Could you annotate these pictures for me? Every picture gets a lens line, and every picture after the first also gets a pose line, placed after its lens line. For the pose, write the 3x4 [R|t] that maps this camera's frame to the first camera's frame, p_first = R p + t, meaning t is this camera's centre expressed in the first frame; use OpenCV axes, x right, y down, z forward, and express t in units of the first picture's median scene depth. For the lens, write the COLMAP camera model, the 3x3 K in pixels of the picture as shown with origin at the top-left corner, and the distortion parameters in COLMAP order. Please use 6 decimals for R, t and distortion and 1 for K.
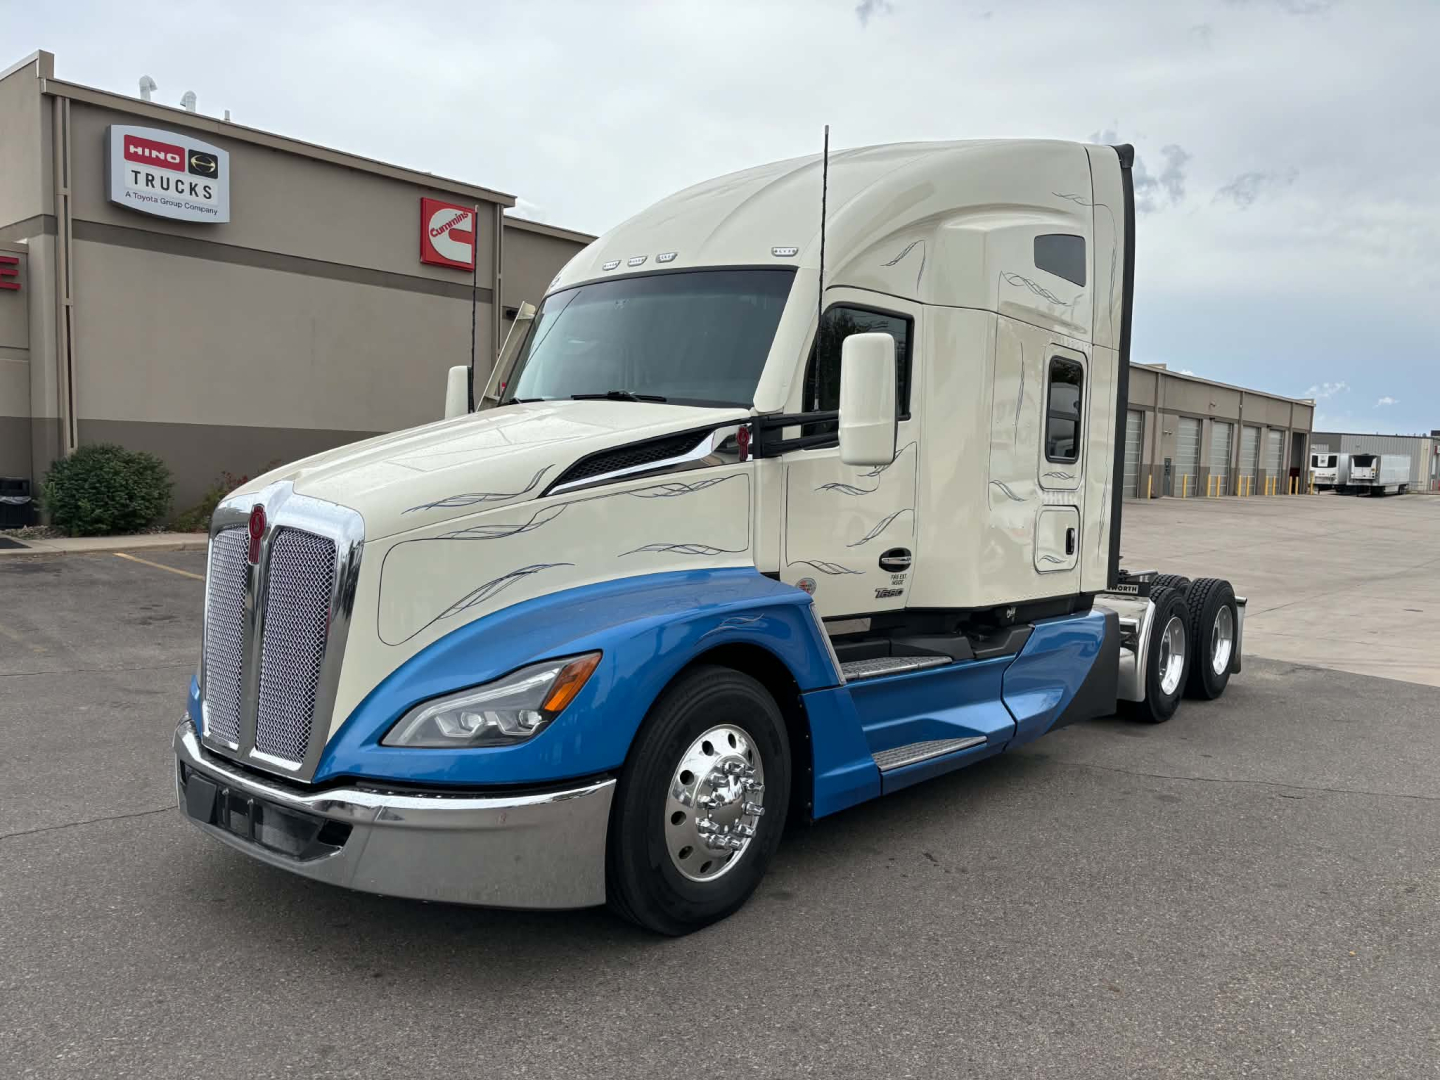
lens RADIAL K [[1122.1, 0, 723.5], [0, 1122.1, 536.4], [0, 0, 1]] dist [0.045968, -0.059698]
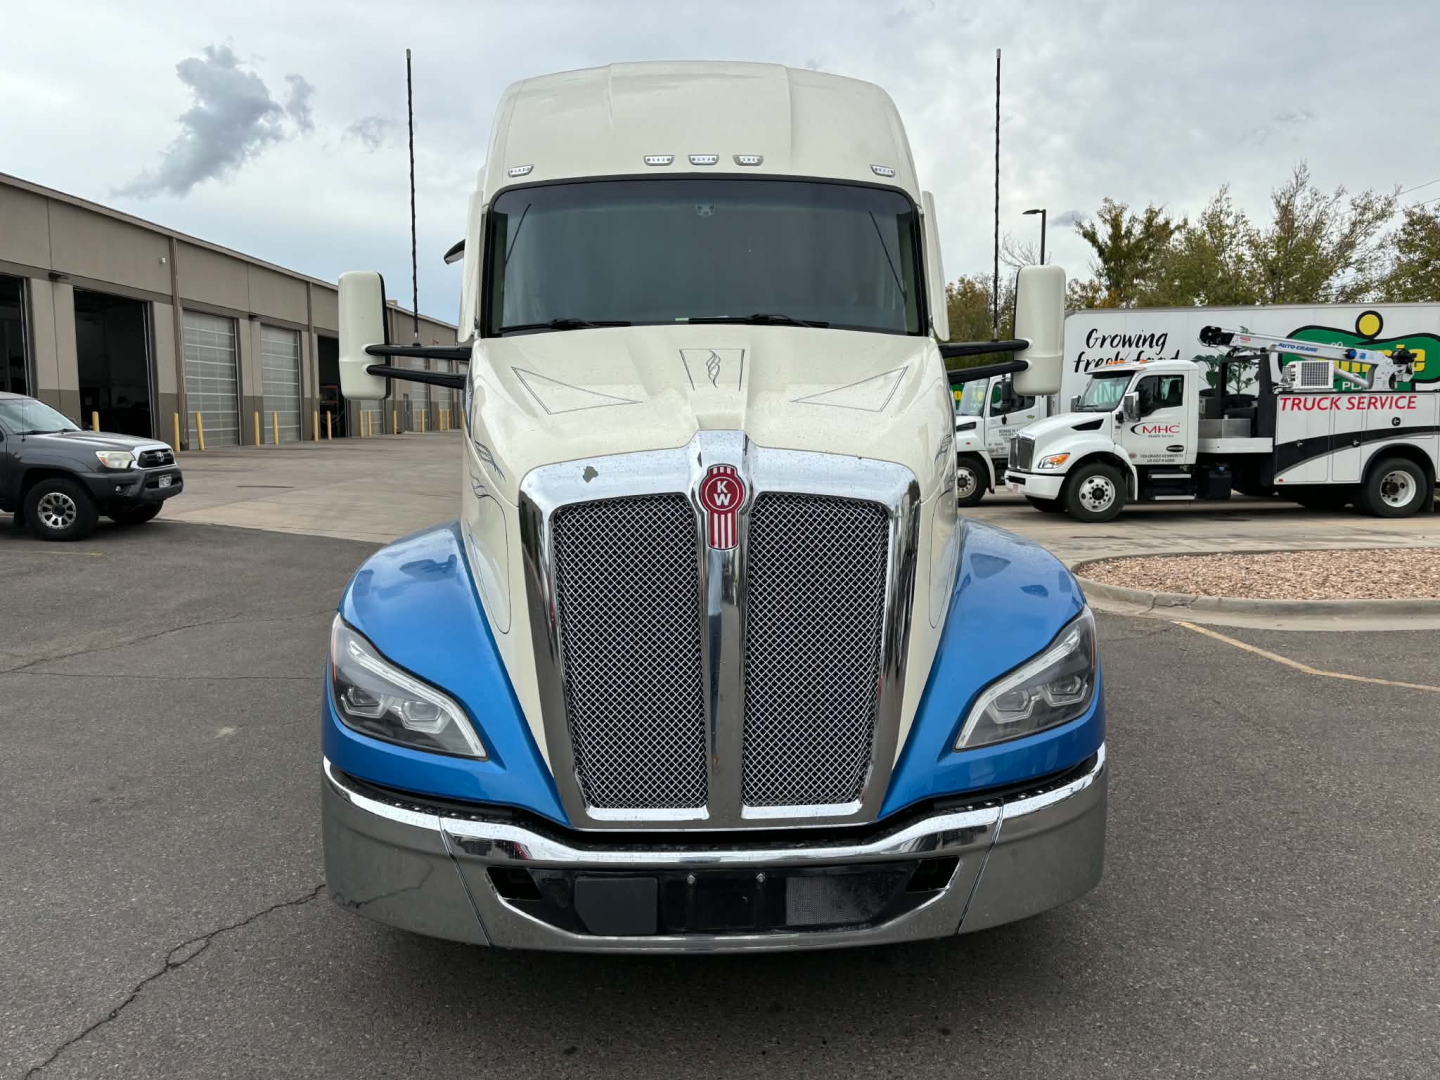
lens RADIAL K [[1122.1, 0, 722.2], [0, 1122.1, 535.9], [0, 0, 1]] dist [0.045968, -0.059698]
pose [[0.741298, -0.100926, 0.663545, -0.561378], [0.064303, 0.994761, 0.079466, -0.024875], [-0.668089, -0.016240, 0.743904, 0.307988]]
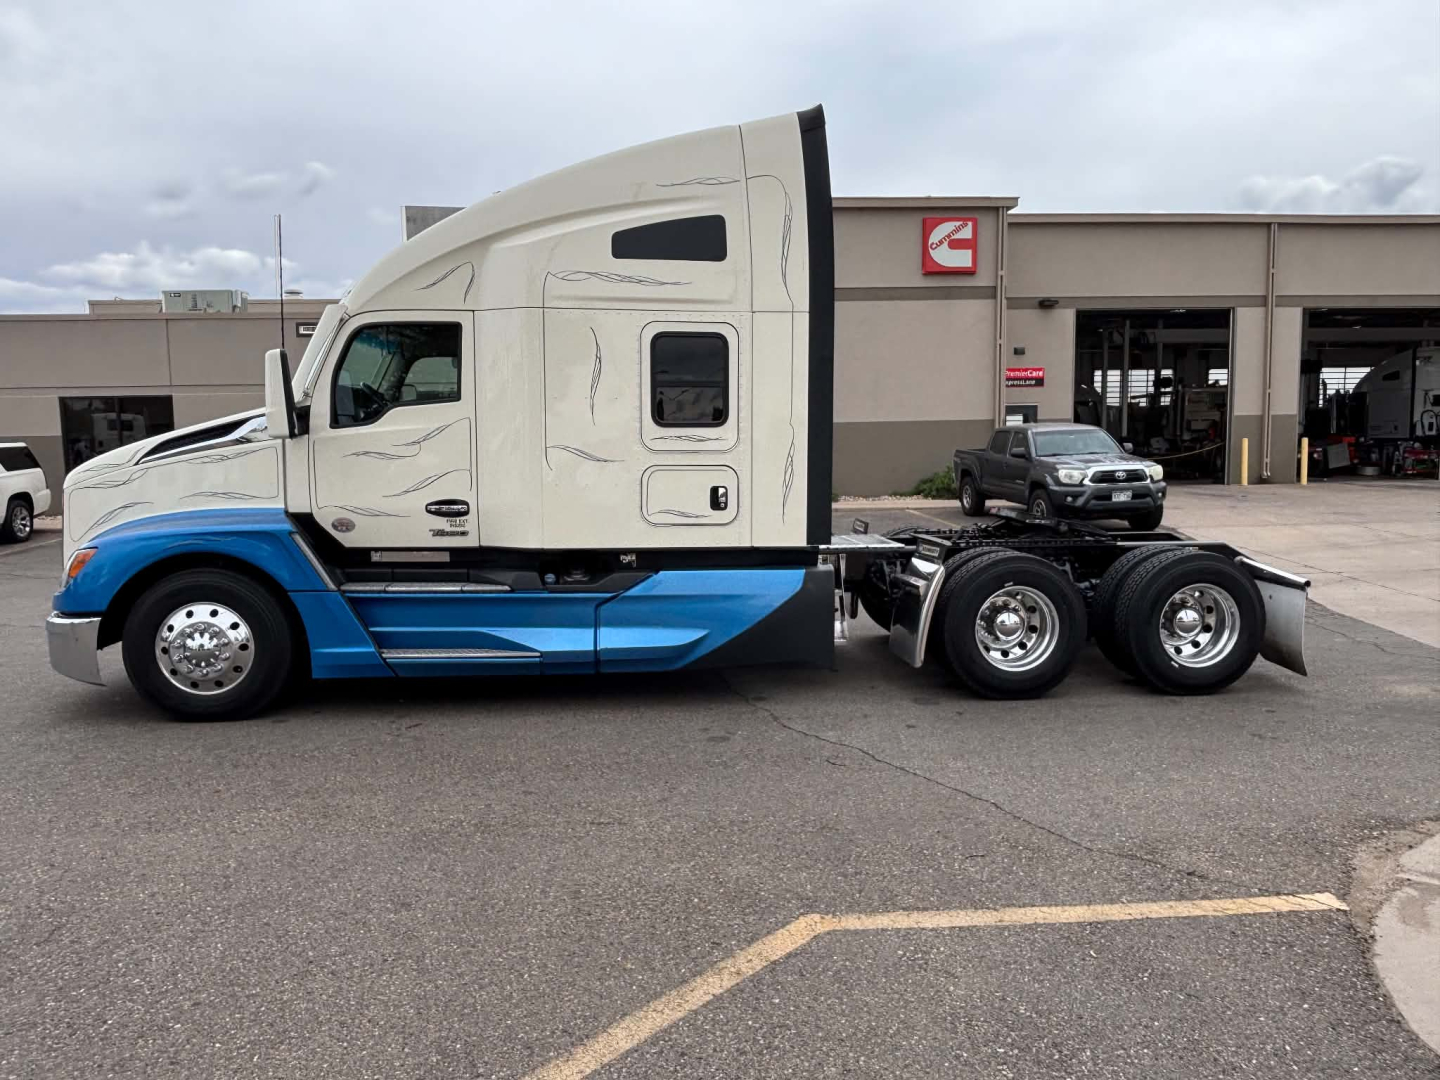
lens RADIAL K [[1005.6, 0, 715.3], [0, 1005.6, 540.3], [0, 0, 1]] dist [0.029797, -0.002609]
pose [[0.700434, 0.029722, -0.713098, 1.060710], [-0.012077, 0.999483, 0.029796, 0.016747], [0.713615, -0.012258, 0.700431, 0.335837]]
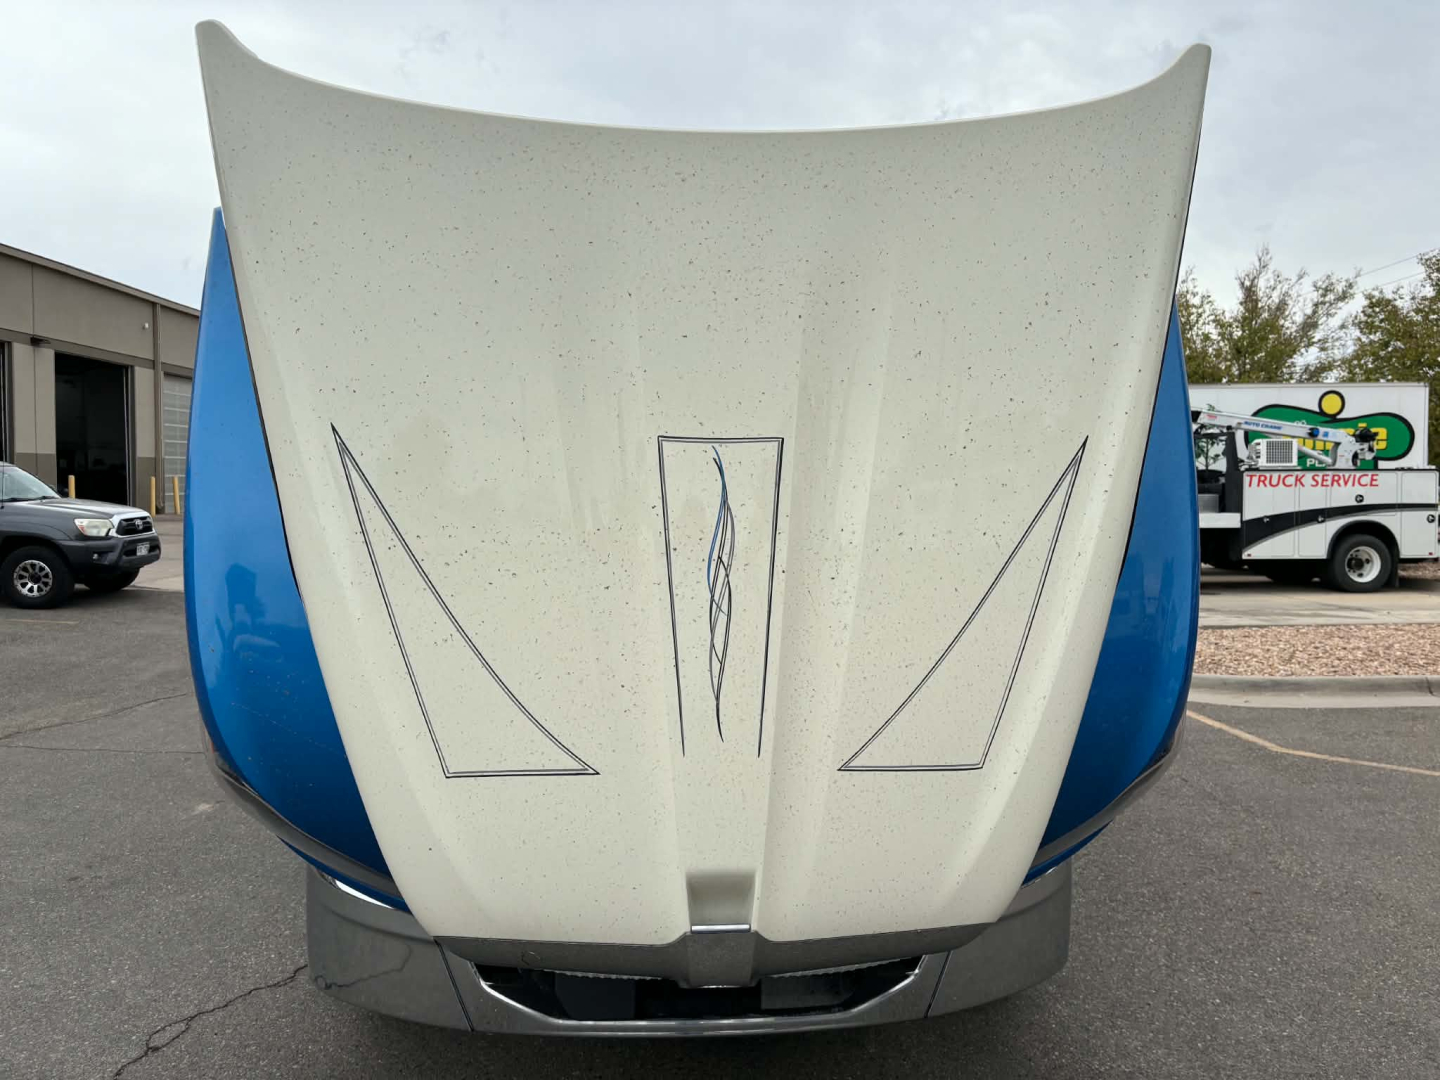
lens RADIAL K [[1122.1, 0, 727.5], [0, 1122.1, 530.7], [0, 0, 1]] dist [0.045968, -0.059698]
pose [[0.725615, -0.051578, 0.686165, -0.576465], [0.054481, 0.998363, 0.017433, -0.037105], [-0.685941, 0.024733, 0.727237, 0.291458]]
